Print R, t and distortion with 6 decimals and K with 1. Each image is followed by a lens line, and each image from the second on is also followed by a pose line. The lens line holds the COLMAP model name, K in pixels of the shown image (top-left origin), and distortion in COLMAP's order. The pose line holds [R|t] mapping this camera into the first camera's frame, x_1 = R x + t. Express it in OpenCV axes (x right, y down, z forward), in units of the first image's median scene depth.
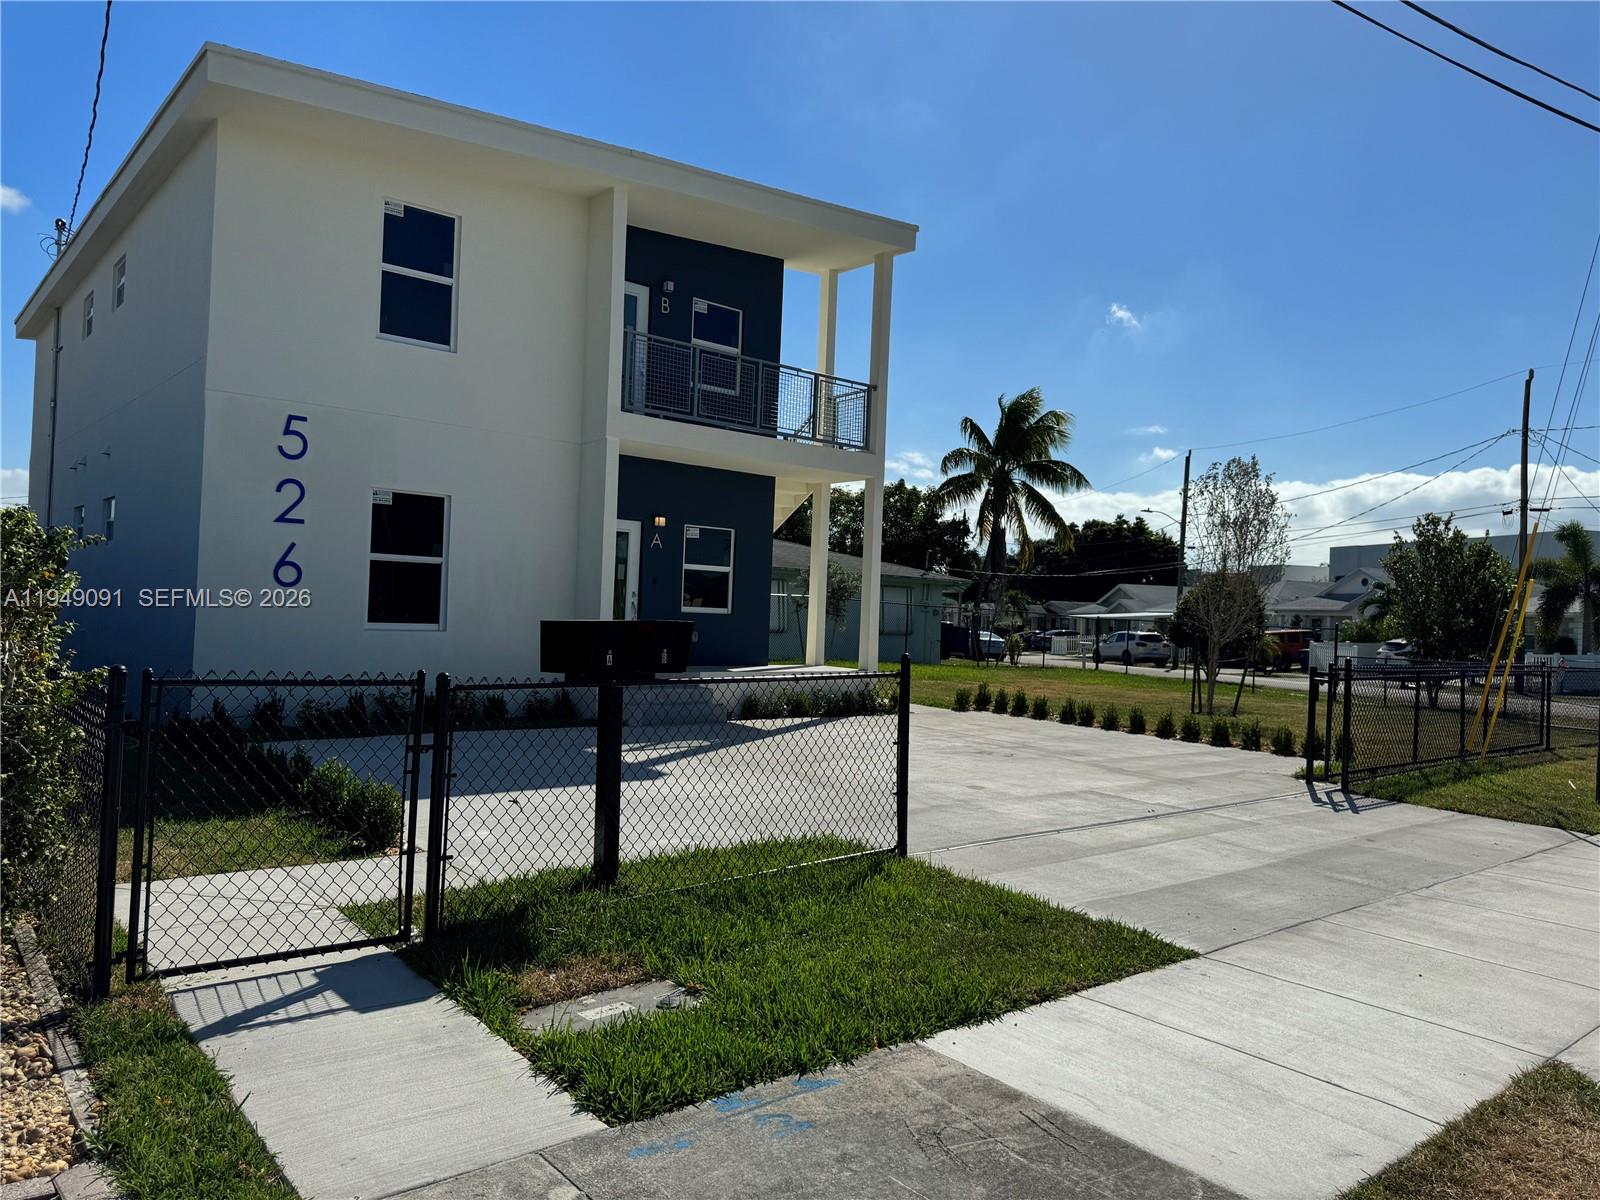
lens RADIAL K [[1125.0, 0, 800.0], [0, 1125.0, 600.0], [0, 0, 1]] dist [0.088121, -0.117234]
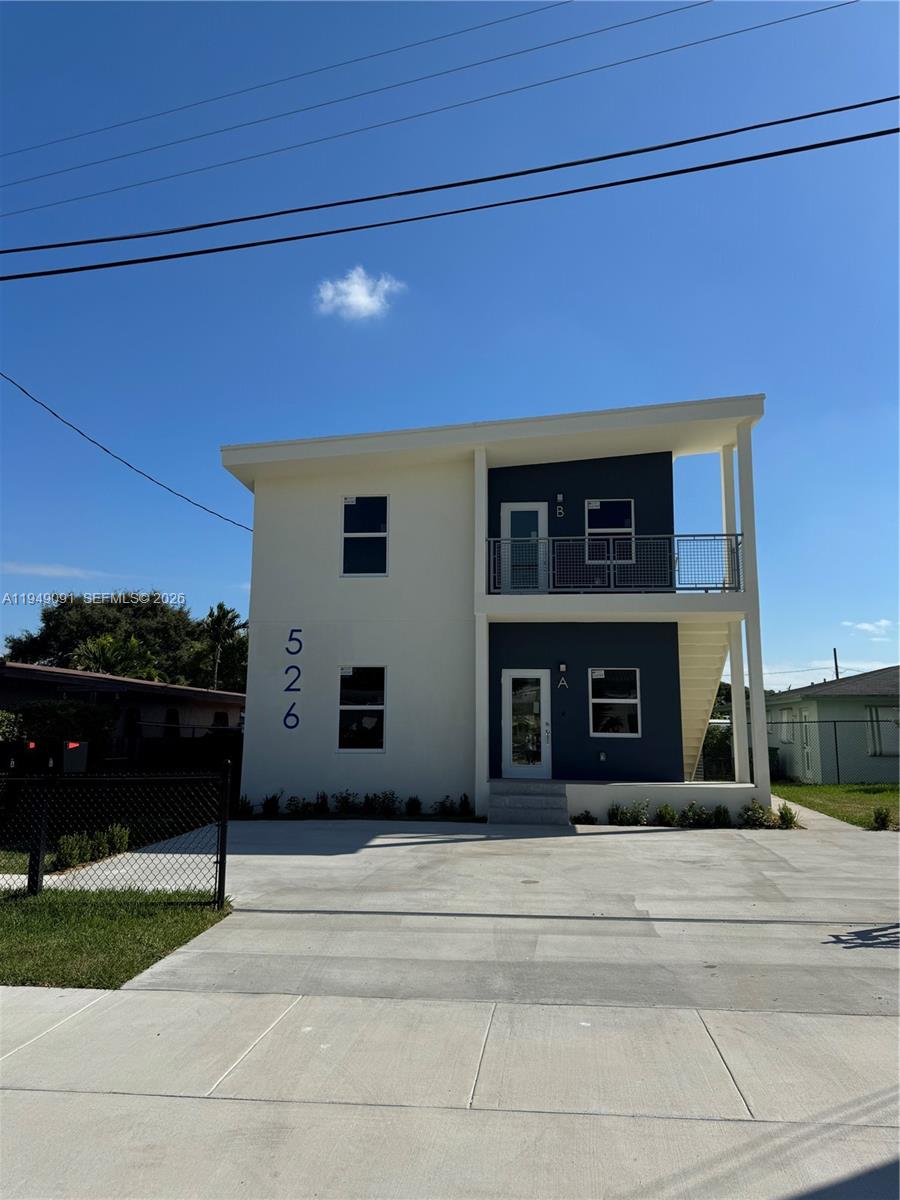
lens RADIAL K [[849.2, 0, 441.0], [0, 849.2, 601.8], [0, 0, 1]] dist [0.131690, -0.212088]
pose [[0.698344, -0.145126, -0.700895, 0.561241], [0.030804, 0.984415, -0.173140, 0.026437], [0.715099, 0.099320, 0.691931, 0.217884]]
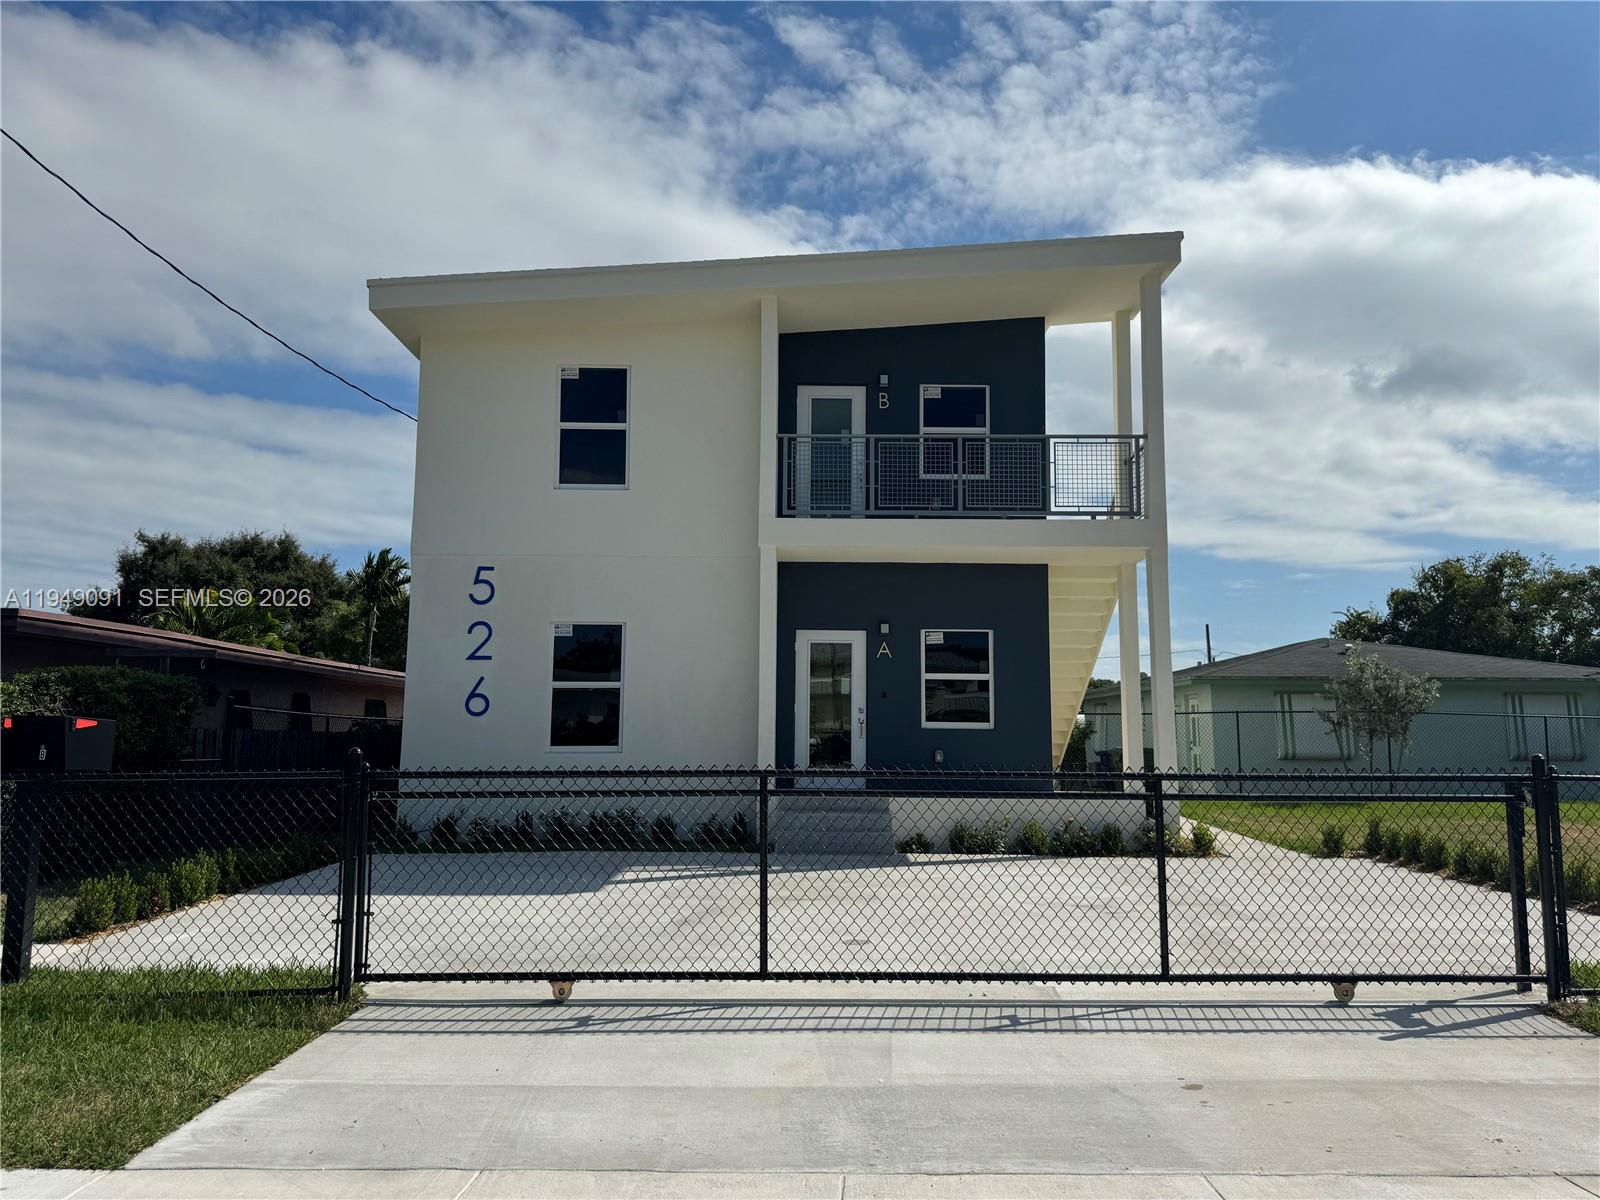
lens RADIAL K [[1125.0, 0, 800.0], [0, 1125.0, 600.0], [0, 0, 1]] dist [0.088121, -0.117234]
pose [[0.765611, -0.114674, -0.633000, 0.459794], [0.032107, 0.989569, -0.140436, 0.037705], [0.642502, 0.087196, 0.761307, 0.294309]]
